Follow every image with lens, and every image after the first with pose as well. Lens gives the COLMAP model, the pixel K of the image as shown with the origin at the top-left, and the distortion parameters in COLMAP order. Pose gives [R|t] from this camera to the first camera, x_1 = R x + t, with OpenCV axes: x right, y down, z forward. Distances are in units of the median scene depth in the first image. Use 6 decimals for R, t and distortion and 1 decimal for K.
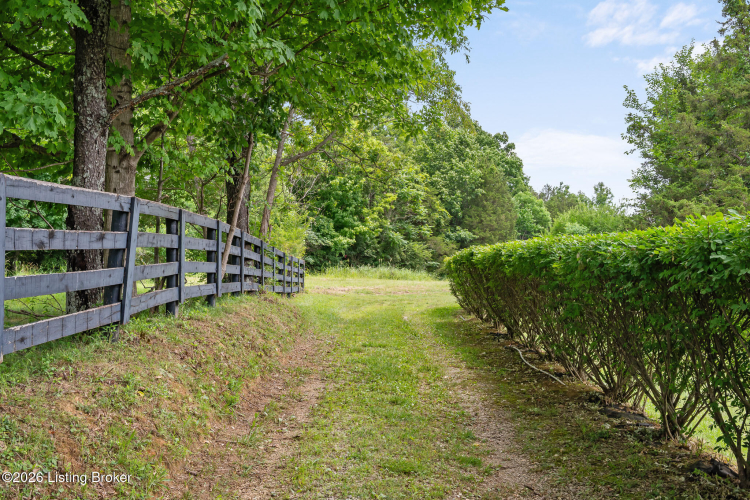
lens RADIAL K [[777.0, 0, 375.0], [0, 777.0, 250.0], [0, 0, 1]] dist [0.001518, 0.000100]
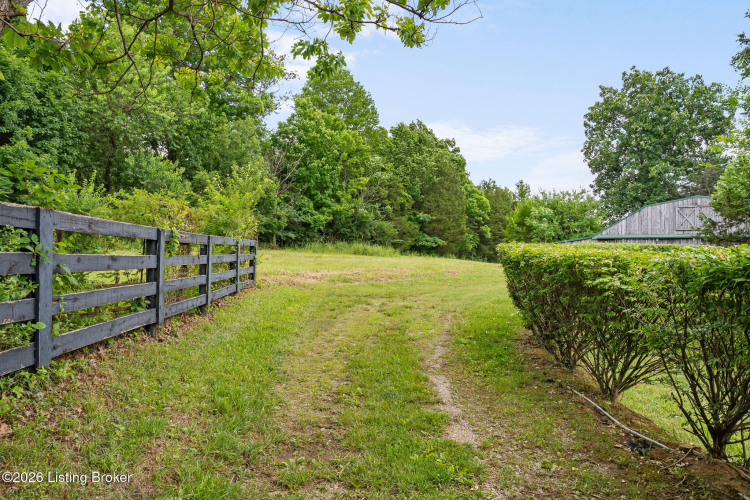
lens RADIAL K [[558.9, 0, 375.0], [0, 558.9, 250.0], [0, 0, 1]] dist [-0.001349, -0.000074]
pose [[0.998288, 0.025778, 0.052505, -0.003969], [-0.027853, 0.998844, 0.039185, -0.000102], [-0.051434, -0.040581, 0.997852, 0.166219]]
